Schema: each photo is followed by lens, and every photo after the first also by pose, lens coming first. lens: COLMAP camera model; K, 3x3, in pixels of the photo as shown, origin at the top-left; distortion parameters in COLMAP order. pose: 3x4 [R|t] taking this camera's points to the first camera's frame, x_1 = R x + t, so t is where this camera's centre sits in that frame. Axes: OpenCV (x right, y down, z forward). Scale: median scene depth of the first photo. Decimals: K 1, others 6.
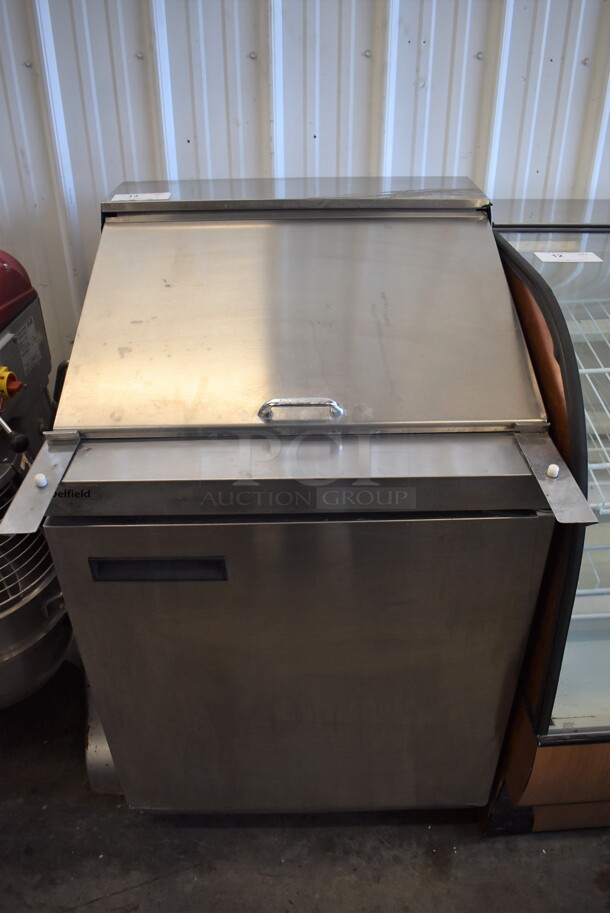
lens RADIAL K [[707.0, 0, 311.5], [0, 707.0, 453.7], [0, 0, 1]] dist [-0.089871, 0.006135]
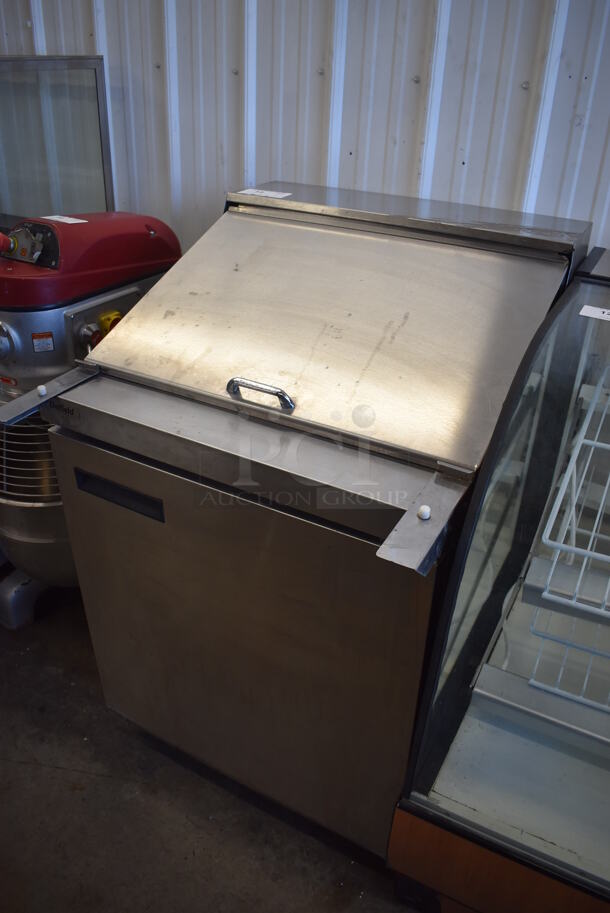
lens RADIAL K [[707.0, 0, 311.6], [0, 707.0, 460.6], [0, 0, 1]] dist [-0.089871, 0.006135]
pose [[0.863855, 0.284230, -0.415894, 0.386445], [-0.295805, 0.954496, 0.037901, -0.021433], [0.407742, 0.090282, 0.908623, 0.043329]]
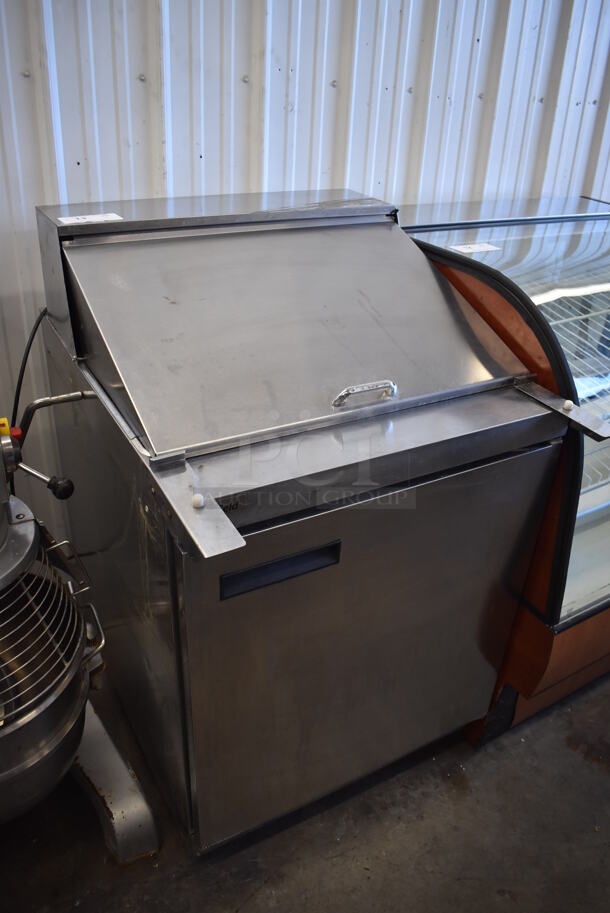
lens RADIAL K [[707.0, 0, 308.3], [0, 707.0, 452.5], [0, 0, 1]] dist [-0.089871, 0.006135]
pose [[0.873987, -0.193990, 0.445550, -0.440469], [0.209576, 0.977684, 0.014576, -0.006052], [-0.438435, 0.080637, 0.895138, 0.037813]]
